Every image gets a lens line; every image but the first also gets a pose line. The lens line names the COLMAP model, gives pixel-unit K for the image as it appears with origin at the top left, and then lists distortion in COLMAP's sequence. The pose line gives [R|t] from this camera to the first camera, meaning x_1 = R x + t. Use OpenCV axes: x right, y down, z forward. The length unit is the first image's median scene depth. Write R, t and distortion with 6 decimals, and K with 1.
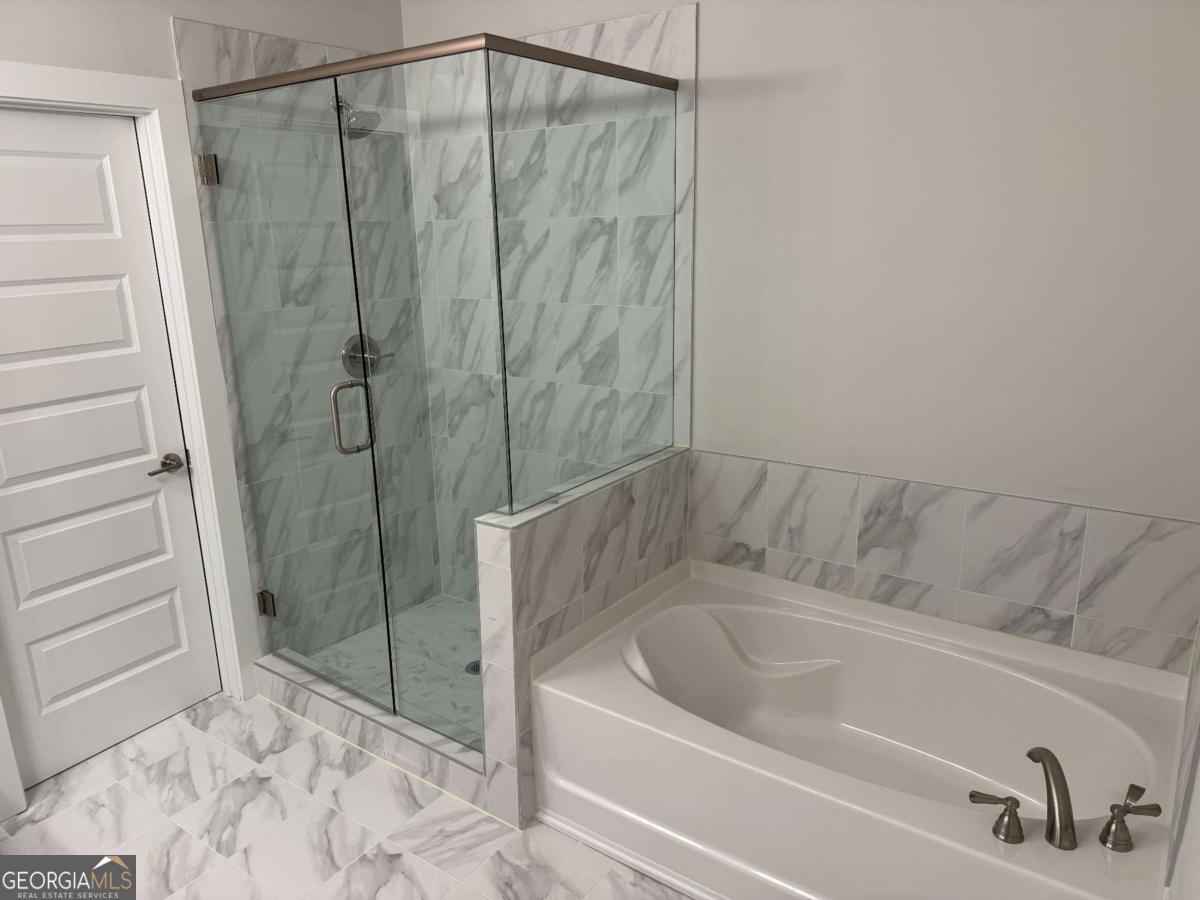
lens RADIAL K [[840.4, 0, 599.6], [0, 840.4, 446.9], [0, 0, 1]] dist [0.077109, -0.093009]
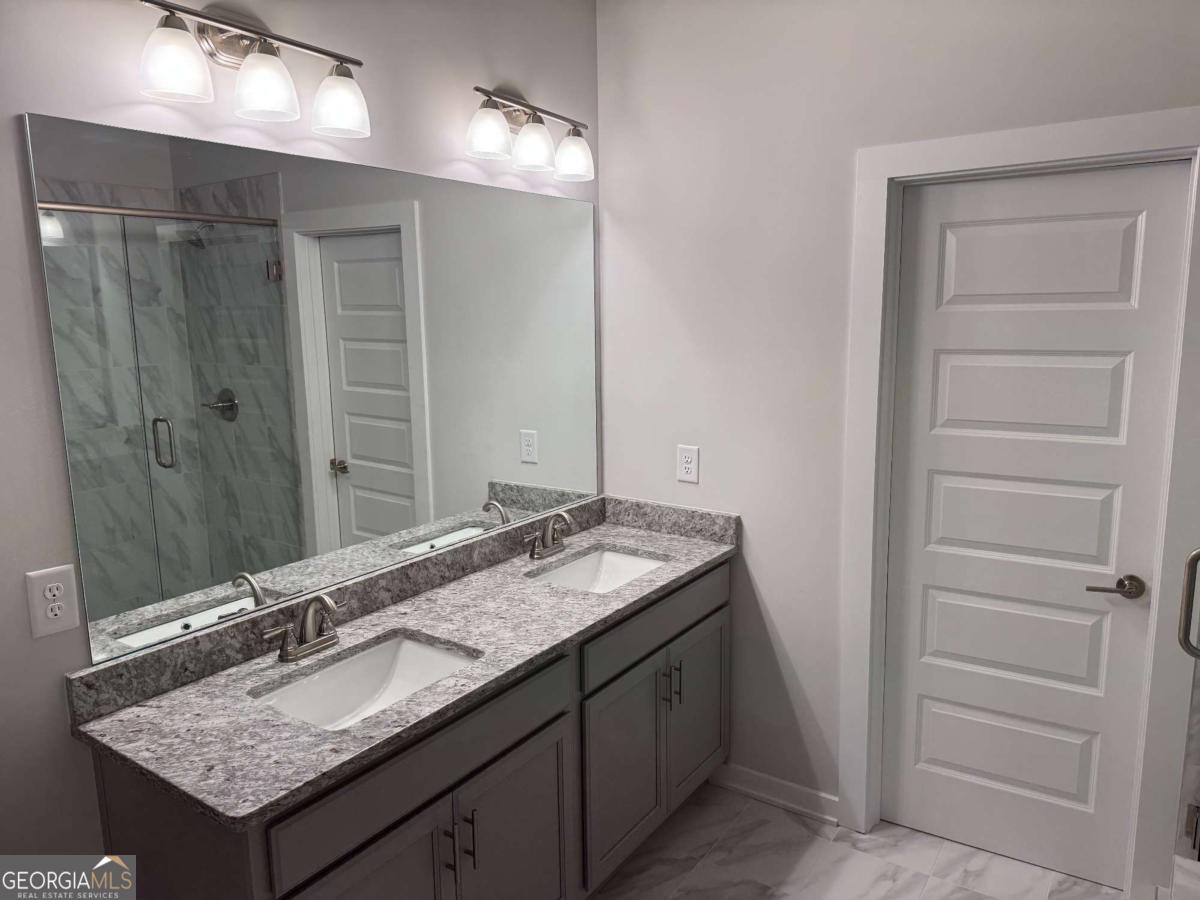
lens RADIAL K [[840.4, 0, 604.3], [0, 840.4, 444.2], [0, 0, 1]] dist [0.077109, -0.093009]
pose [[0.012448, 0.178855, -0.983797, 0.236865], [-0.232902, 0.957331, 0.171097, -0.122648], [0.972421, 0.226998, 0.053572, 0.423703]]
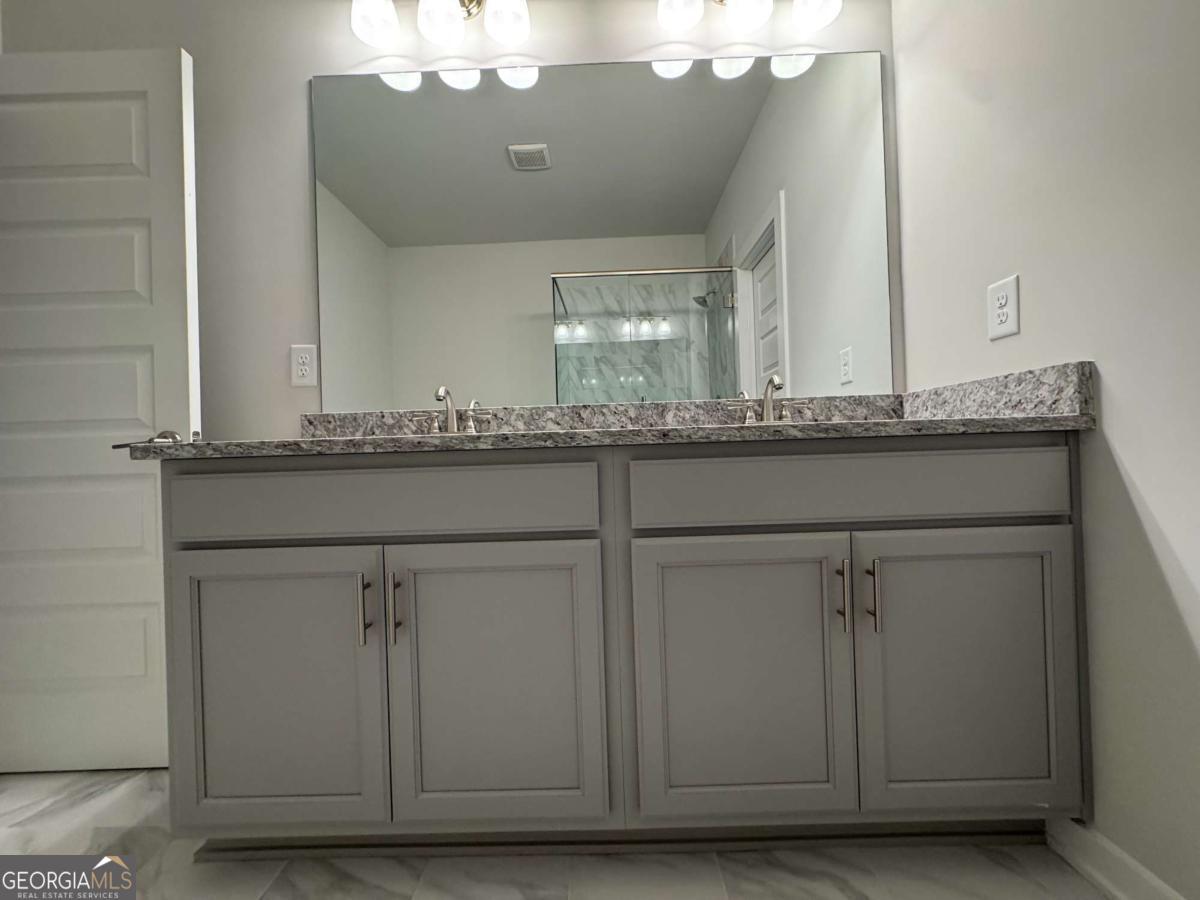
lens RADIAL K [[478.8, 0, 596.4], [0, 478.8, 448.6], [0, 0, 1]] dist [0.002944, -0.000342]
pose [[-0.823250, 0.038136, -0.566396, -0.364847], [-0.093556, 0.974984, 0.201628, 0.156122], [0.559916, 0.218980, -0.799088, 0.788454]]
